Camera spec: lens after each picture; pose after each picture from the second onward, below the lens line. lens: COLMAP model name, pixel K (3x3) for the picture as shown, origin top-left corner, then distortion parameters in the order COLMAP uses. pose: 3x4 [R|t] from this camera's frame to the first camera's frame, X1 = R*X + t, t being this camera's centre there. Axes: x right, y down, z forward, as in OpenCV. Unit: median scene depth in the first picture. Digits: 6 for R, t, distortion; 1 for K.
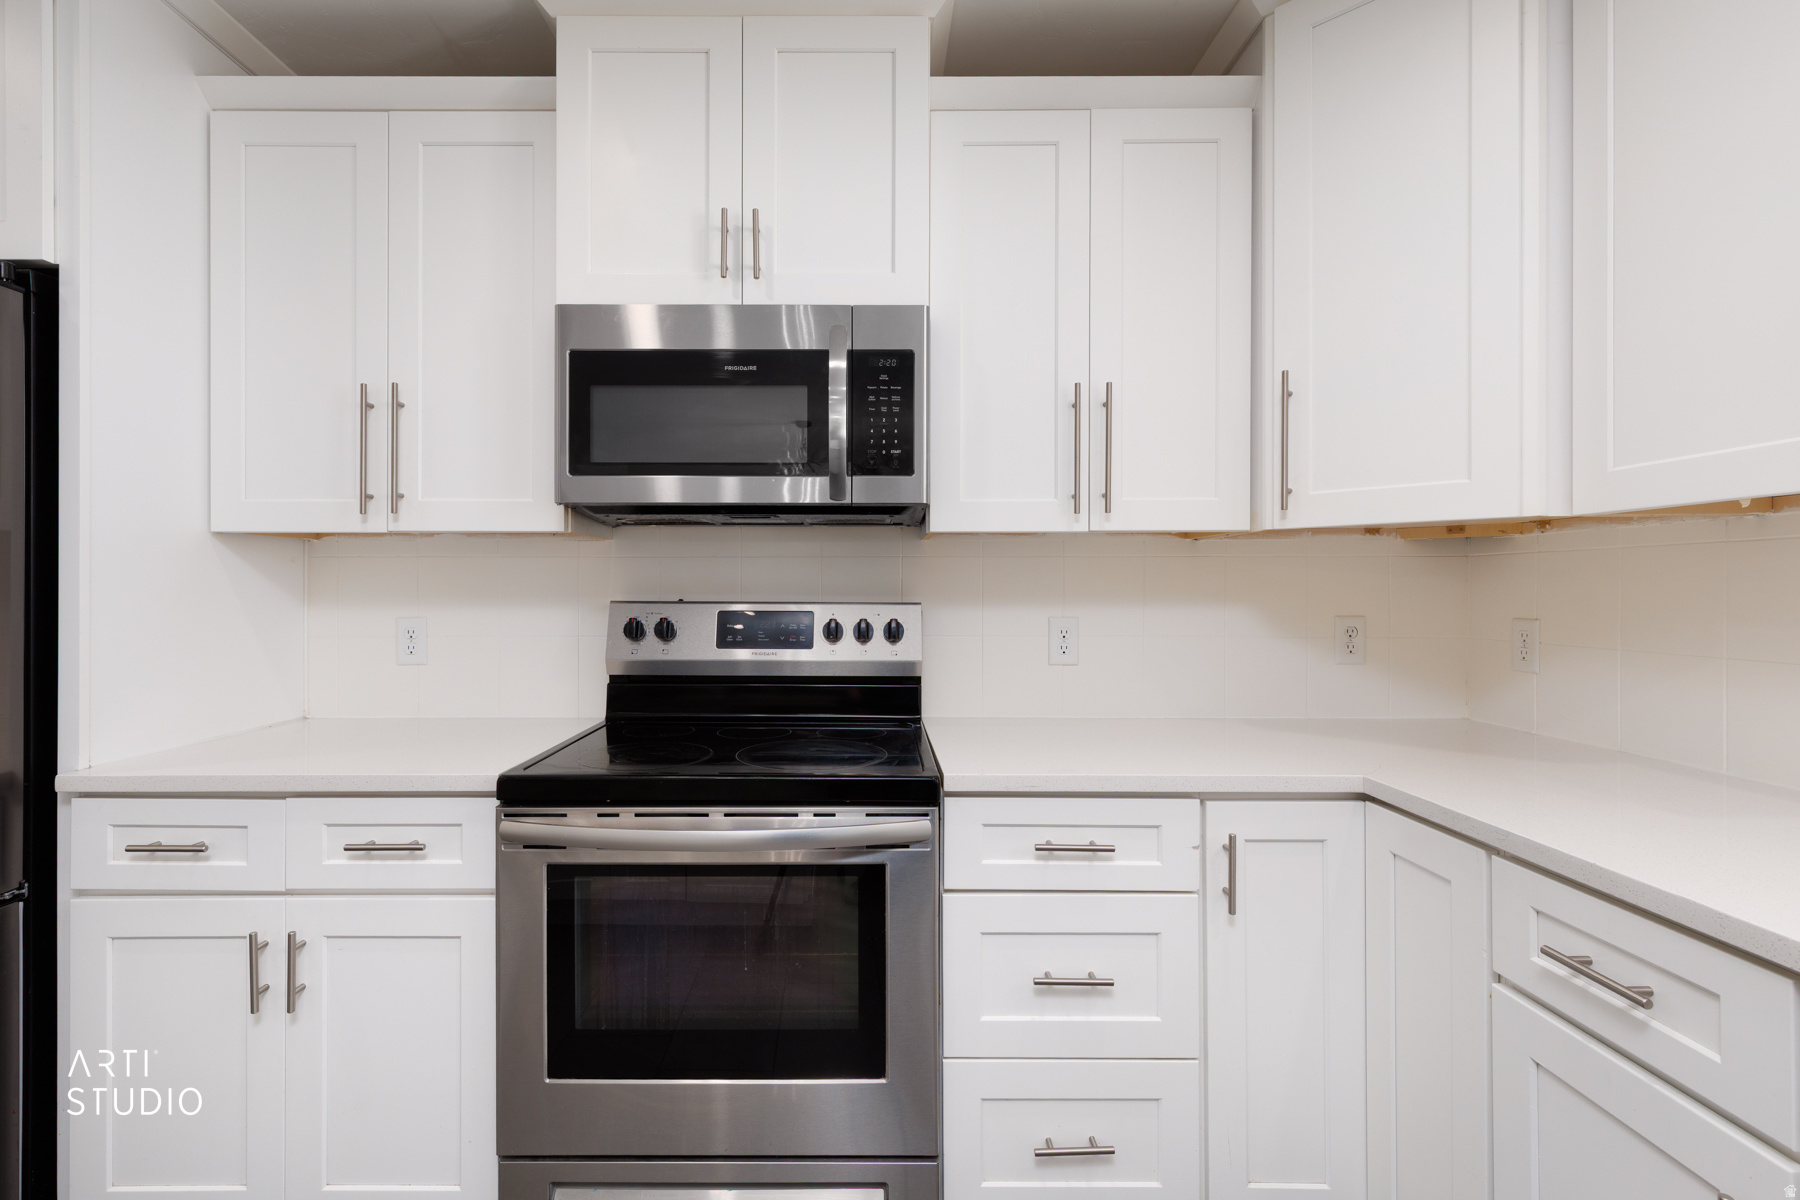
lens RADIAL K [[831.4, 0, 873.8], [0, 831.4, 587.1], [0, 0, 1]] dist [0.009704, -0.000042]
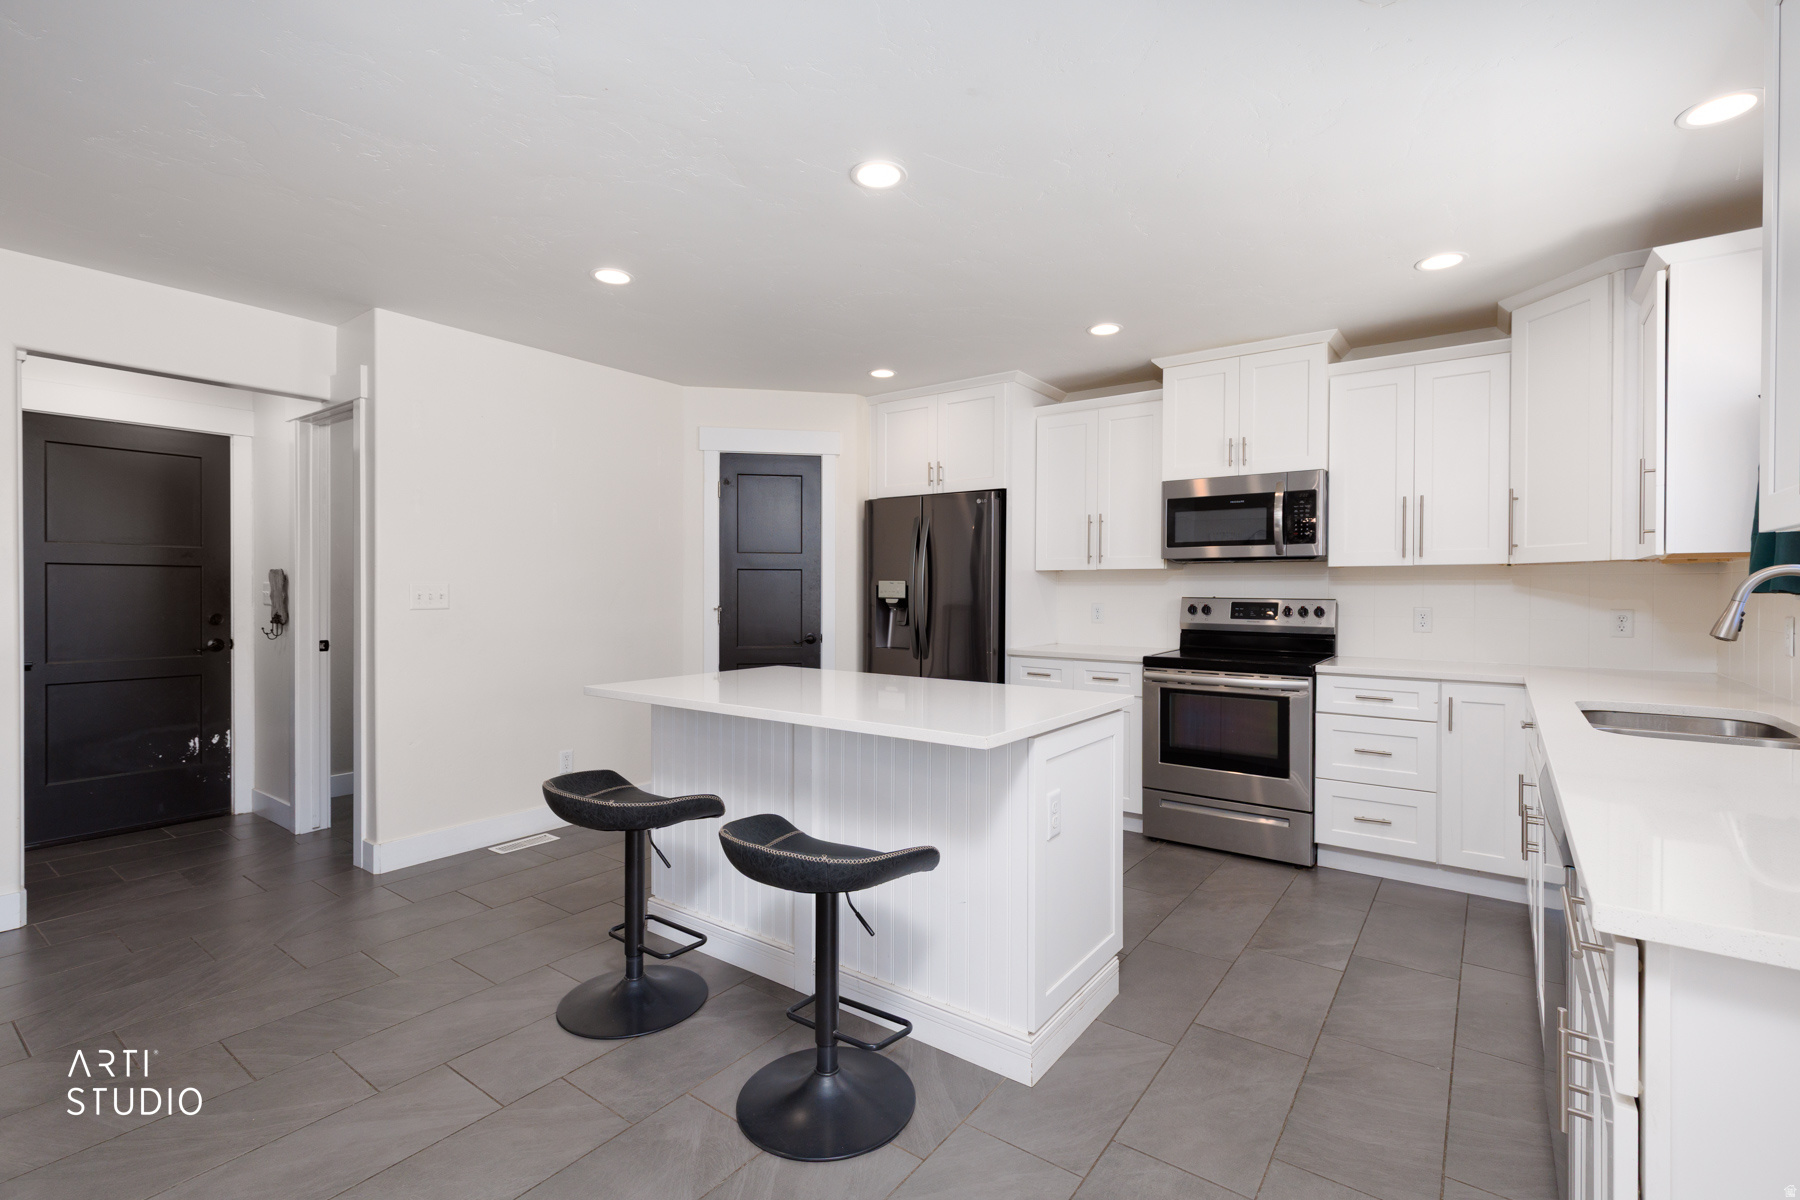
lens RADIAL K [[831.4, 0, 890.8], [0, 831.4, 598.0], [0, 0, 1]] dist [0.009704, -0.000042]
pose [[0.804623, 0.008163, -0.593730, 0.472645], [-0.000714, 0.999918, 0.012779, -0.009943], [0.593786, -0.009859, 0.804563, -1.564542]]
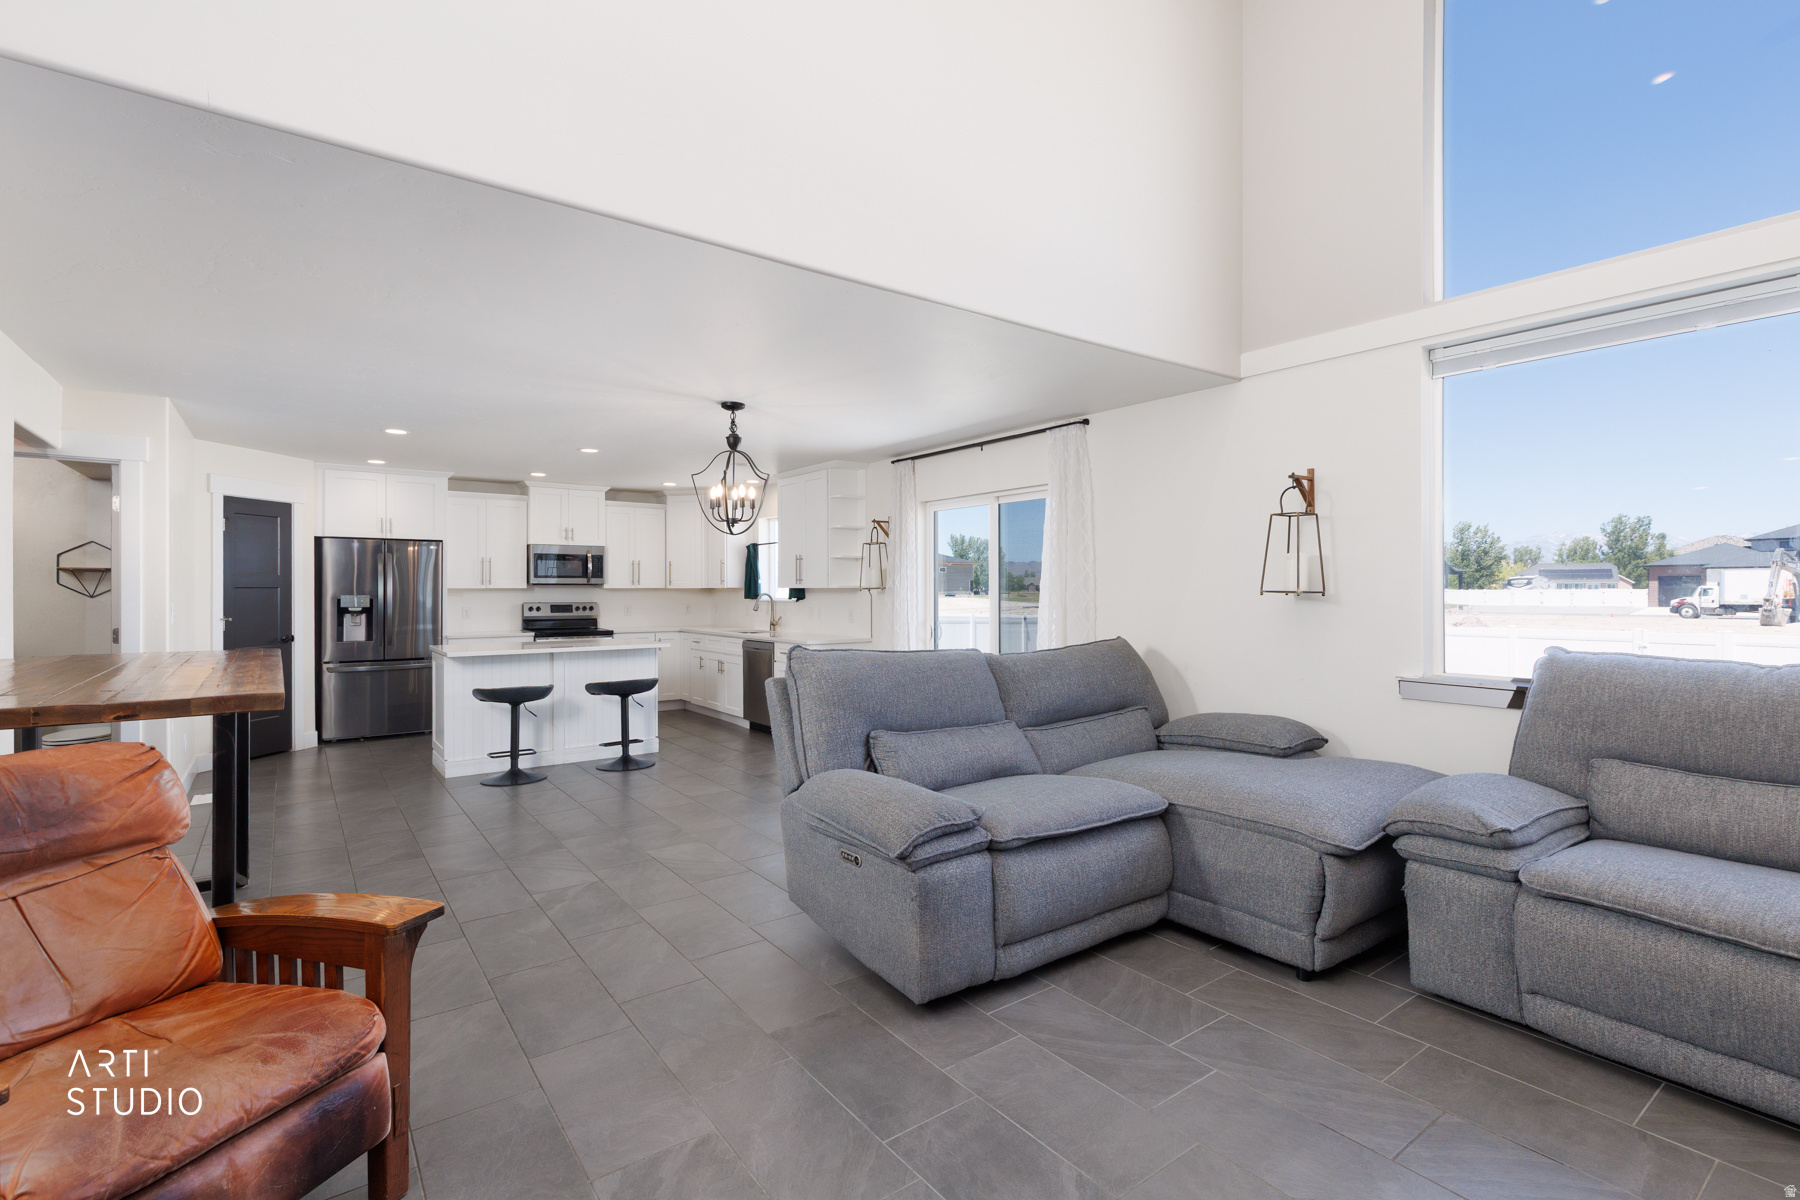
lens RADIAL K [[831.4, 0, 940.2], [0, 831.4, 587.1], [0, 0, 1]] dist [0.009704, -0.000042]
pose [[0.777947, 0.000477, 0.628329, -1.619178], [0.002736, 0.999988, -0.004147, -0.048362], [-0.628324, 0.004945, 0.777936, -4.500266]]
